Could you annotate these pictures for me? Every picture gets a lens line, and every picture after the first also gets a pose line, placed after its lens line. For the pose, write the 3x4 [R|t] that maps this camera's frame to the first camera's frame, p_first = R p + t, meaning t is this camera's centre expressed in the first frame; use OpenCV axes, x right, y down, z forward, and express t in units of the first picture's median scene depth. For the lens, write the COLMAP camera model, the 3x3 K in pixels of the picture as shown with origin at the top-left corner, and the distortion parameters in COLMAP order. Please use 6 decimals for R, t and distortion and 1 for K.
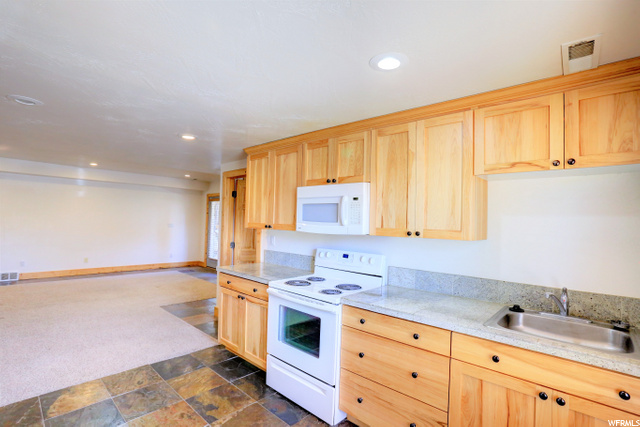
lens RADIAL K [[308.8, 0, 315.7], [0, 308.8, 215.2], [0, 0, 1]] dist [-0.050436, 0.004610]
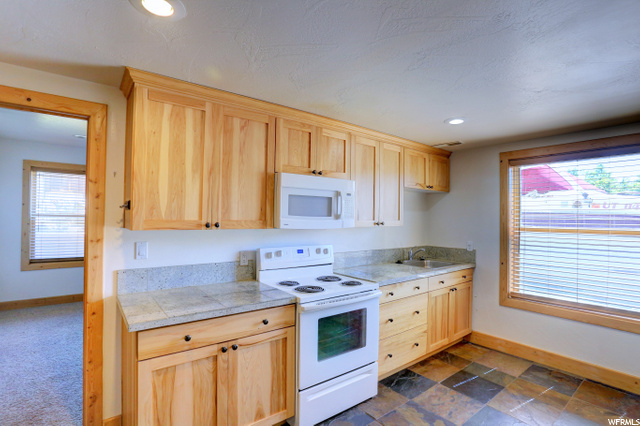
lens RADIAL K [[308.8, 0, 321.3], [0, 308.8, 214.7], [0, 0, 1]] dist [-0.050436, 0.004610]
pose [[0.158439, -0.019690, 0.987172, -0.829131], [-0.027465, 0.999326, 0.024341, -0.005474], [-0.986987, -0.030969, 0.157792, 0.788806]]
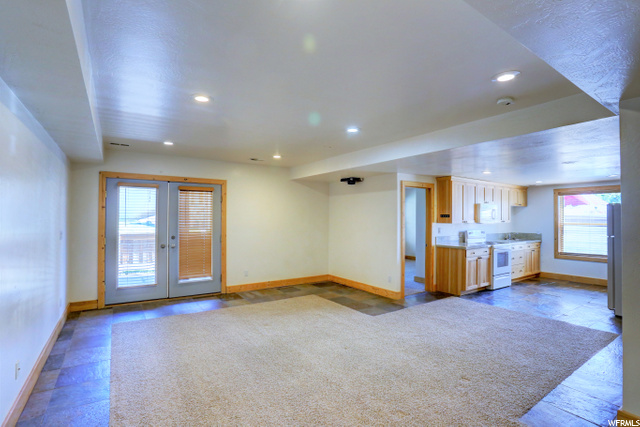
lens RADIAL K [[308.8, 0, 313.3], [0, 308.8, 211.1], [0, 0, 1]] dist [-0.050436, 0.004610]
pose [[0.245104, -0.008742, 0.969457, -2.562648], [-0.019449, 0.999714, 0.013932, -0.043667], [-0.969302, -0.022270, 0.244864, 1.669389]]
